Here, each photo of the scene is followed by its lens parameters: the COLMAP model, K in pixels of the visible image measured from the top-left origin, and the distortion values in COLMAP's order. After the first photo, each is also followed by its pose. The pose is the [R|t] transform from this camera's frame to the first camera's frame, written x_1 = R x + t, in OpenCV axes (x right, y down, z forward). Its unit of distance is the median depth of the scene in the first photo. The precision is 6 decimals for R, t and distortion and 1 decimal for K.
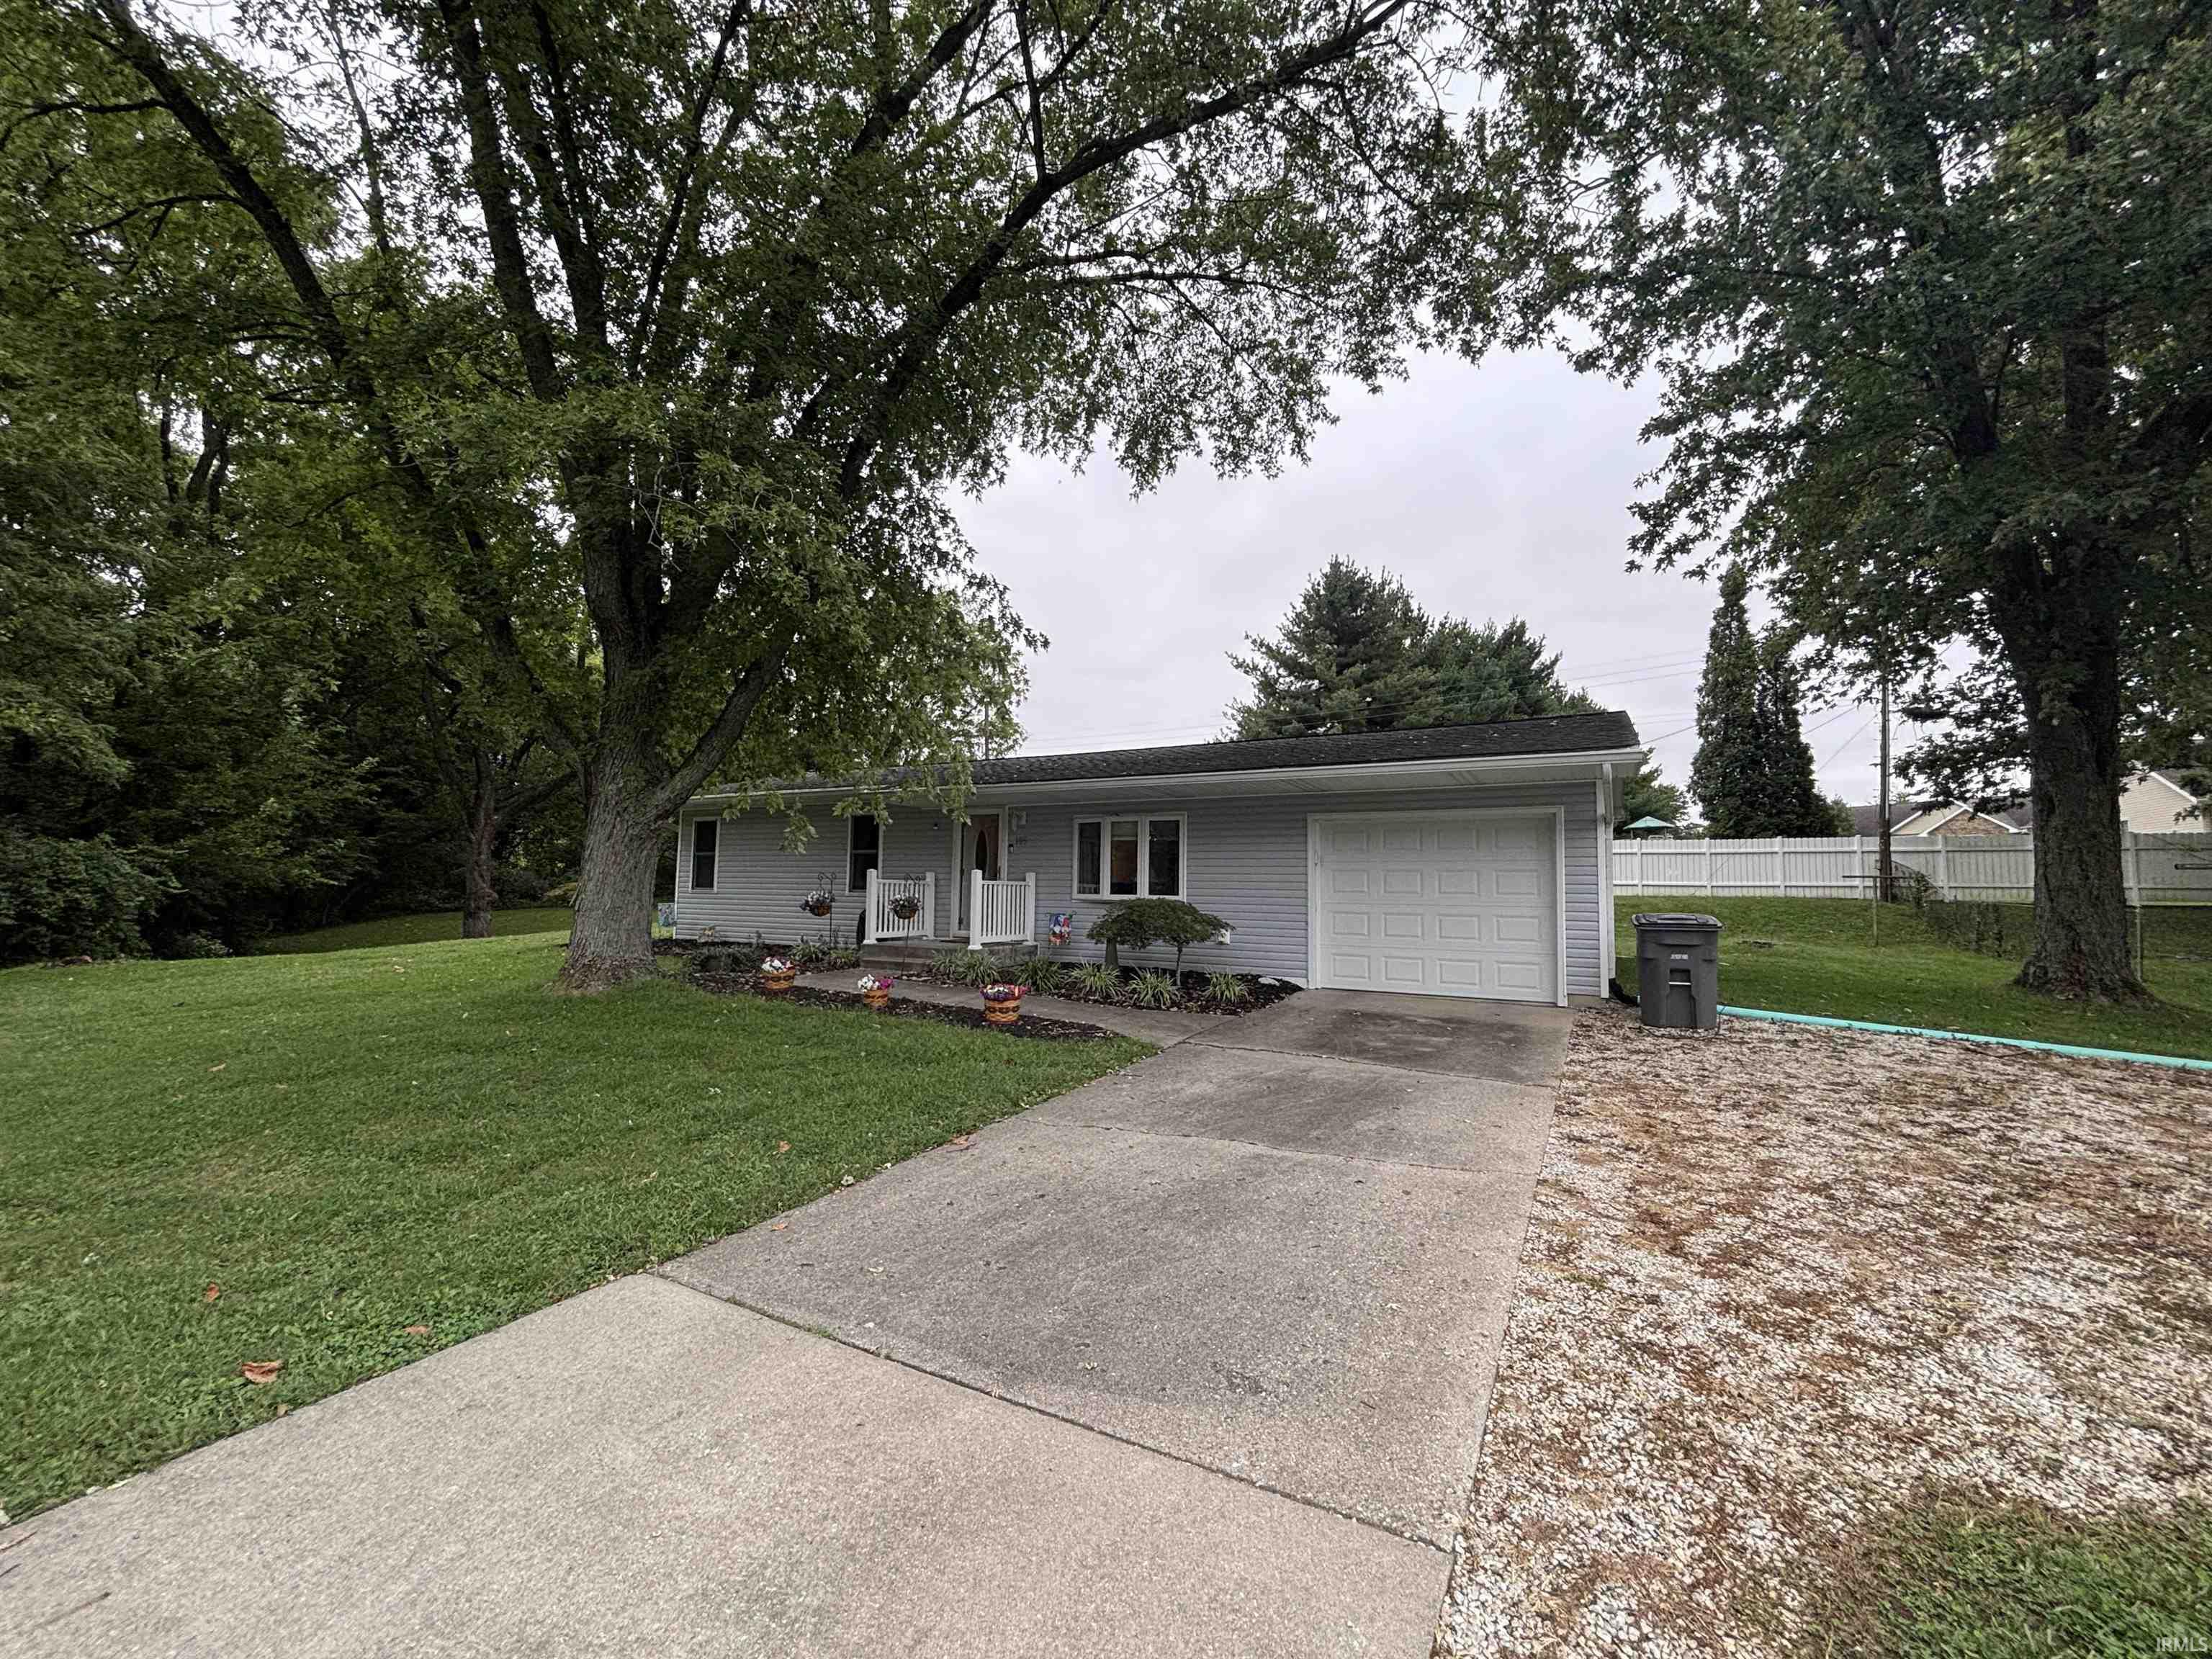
lens RADIAL K [[897.0, 0, 1097.6], [0, 897.0, 844.3], [0, 0, 1]] dist [-0.002716, 0.001870]
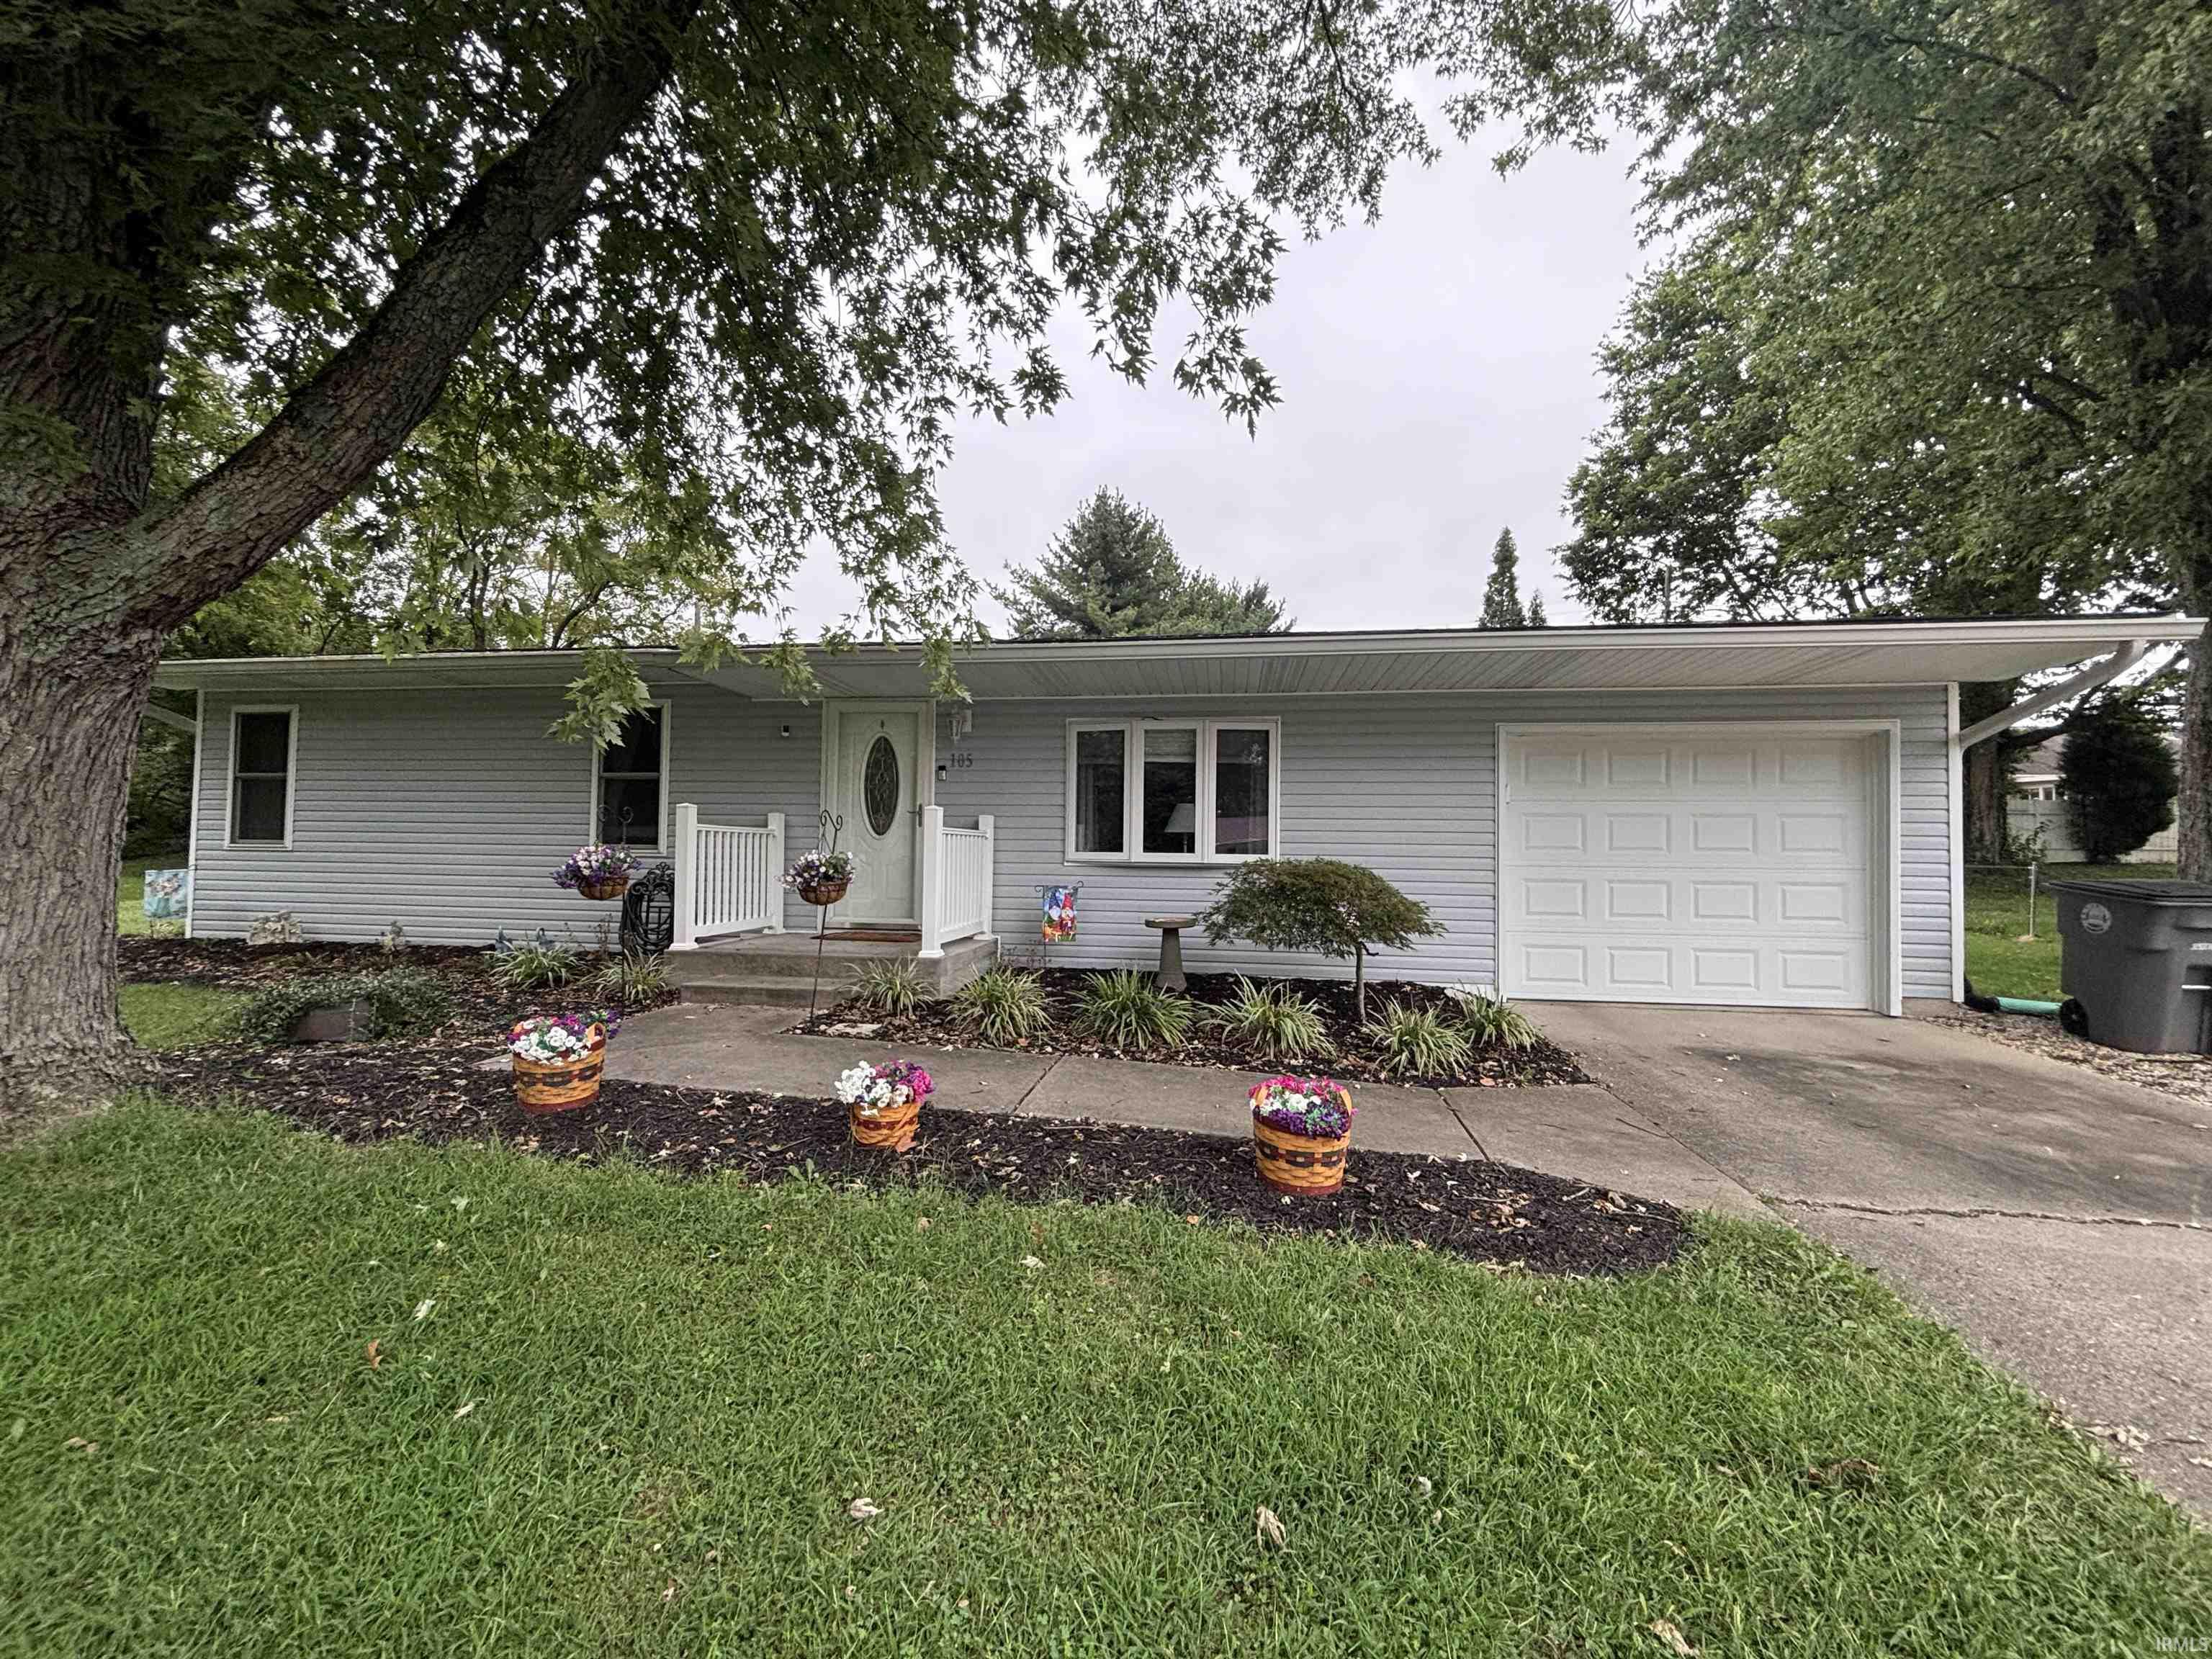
lens RADIAL K [[897.0, 0, 1098.6], [0, 897.0, 842.8], [0, 0, 1]] dist [-0.002716, 0.001870]
pose [[0.936456, 0.002242, 0.350777, -0.200404], [-0.016784, 0.999121, 0.038422, 0.024929], [-0.350383, -0.041868, 0.935670, 0.416473]]
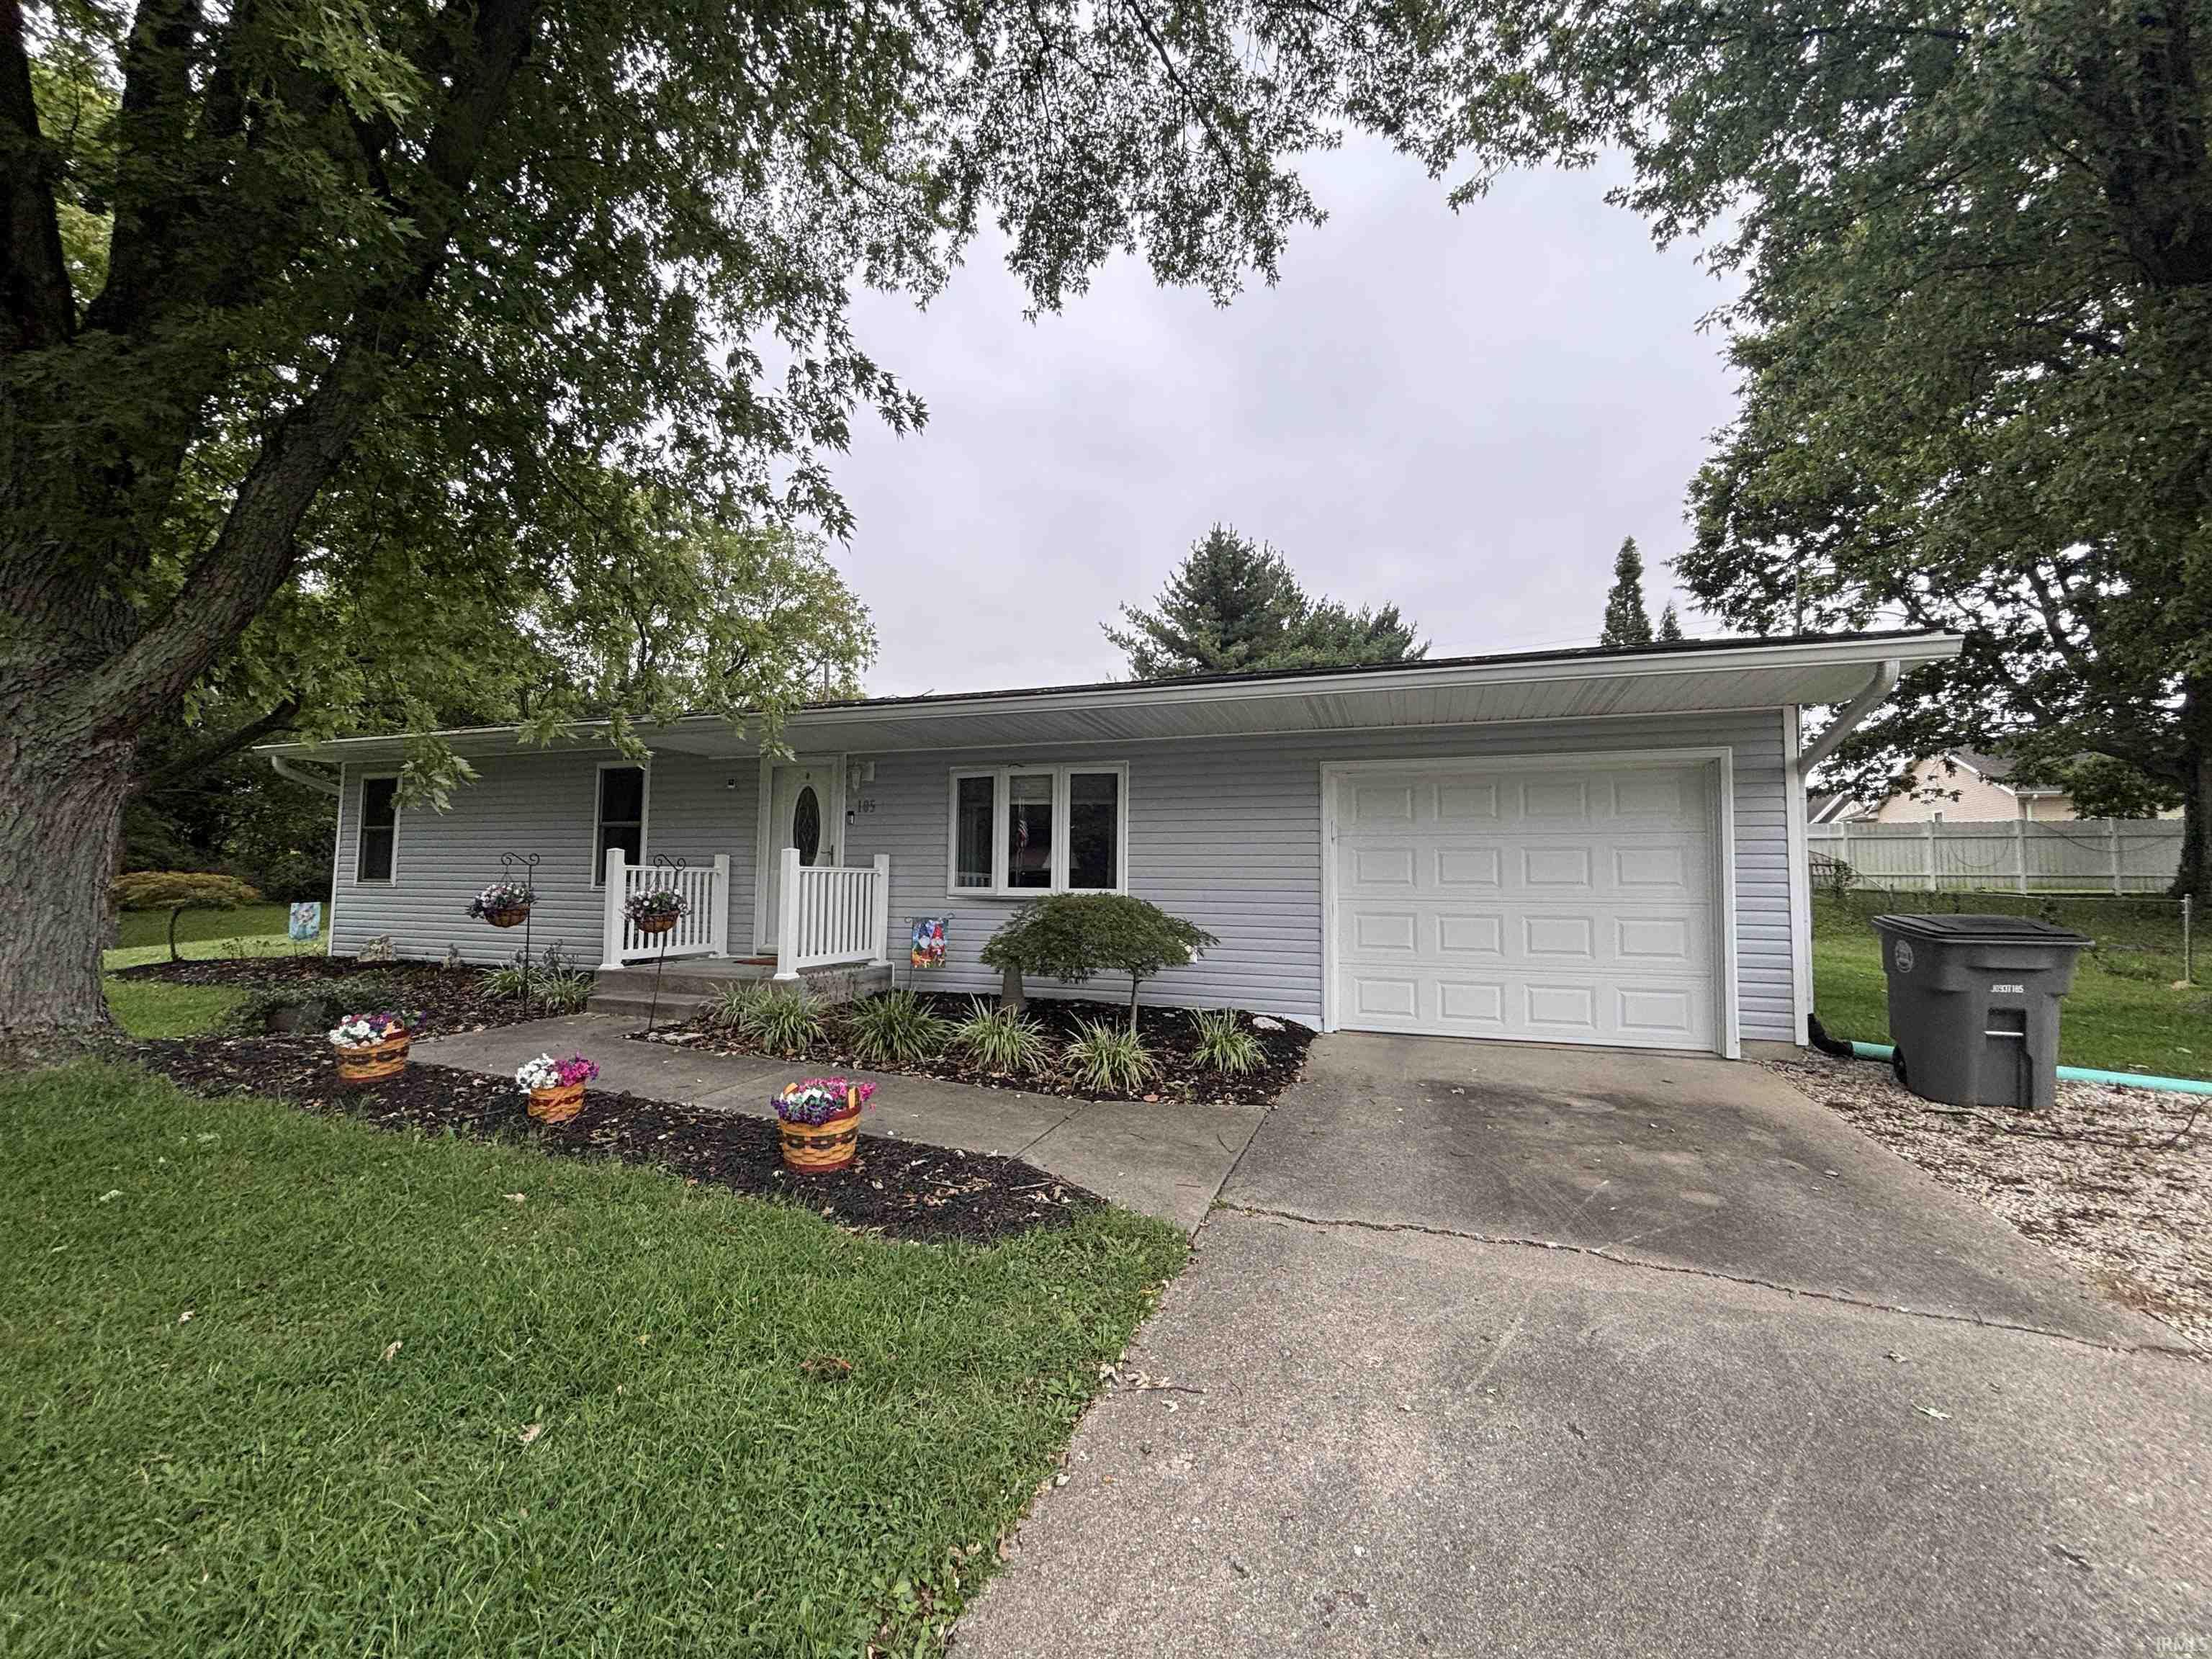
lens RADIAL K [[897.0, 0, 1100.4], [0, 897.0, 844.3], [0, 0, 1]] dist [-0.002716, 0.001870]
pose [[0.986089, 0.003030, 0.166191, -0.025032], [-0.004123, 0.999972, 0.006230, 0.018516], [-0.166167, -0.006828, 0.986074, 0.317695]]
